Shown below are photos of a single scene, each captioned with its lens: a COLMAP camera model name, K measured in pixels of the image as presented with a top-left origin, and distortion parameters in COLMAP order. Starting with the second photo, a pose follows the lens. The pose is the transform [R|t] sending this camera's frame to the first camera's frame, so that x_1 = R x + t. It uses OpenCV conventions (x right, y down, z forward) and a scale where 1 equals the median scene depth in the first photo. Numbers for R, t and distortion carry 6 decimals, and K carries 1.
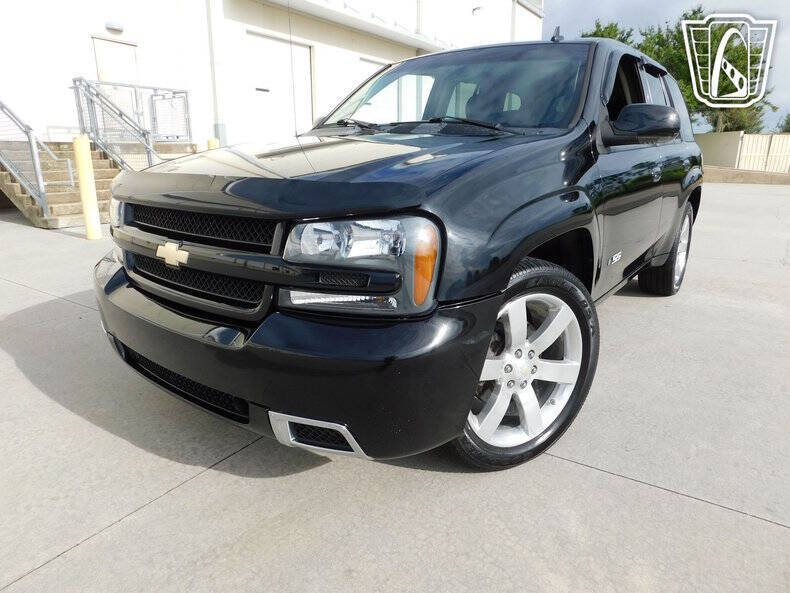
lens RADIAL K [[509.5, 0, 395.0], [0, 509.5, 296.5], [0, 0, 1]] dist [-0.078606, 0.055908]
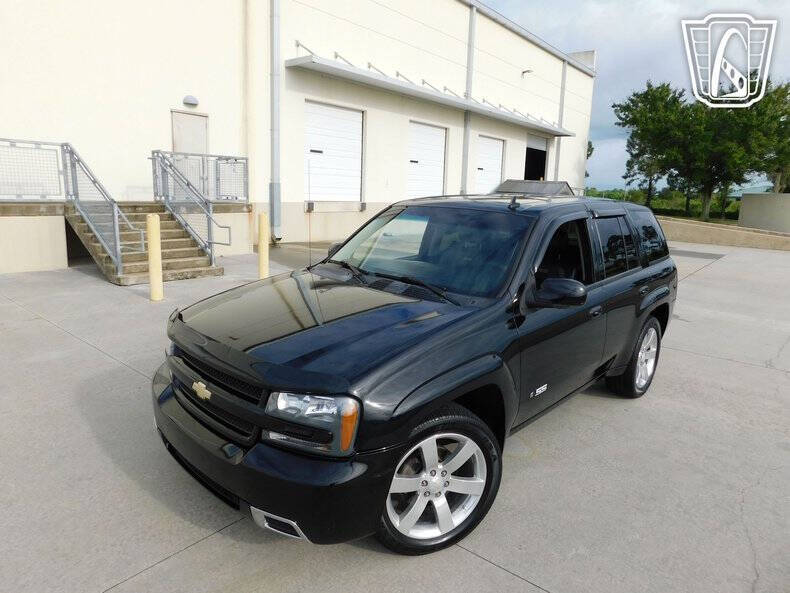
lens RADIAL K [[509.5, 0, 395.0], [0, 509.5, 296.5], [0, 0, 1]] dist [-0.078606, 0.055908]
pose [[0.993834, 0.054461, -0.096582, 0.229157], [-0.061354, 0.995666, -0.069899, -0.251049], [0.092357, 0.075393, 0.992868, -0.406986]]
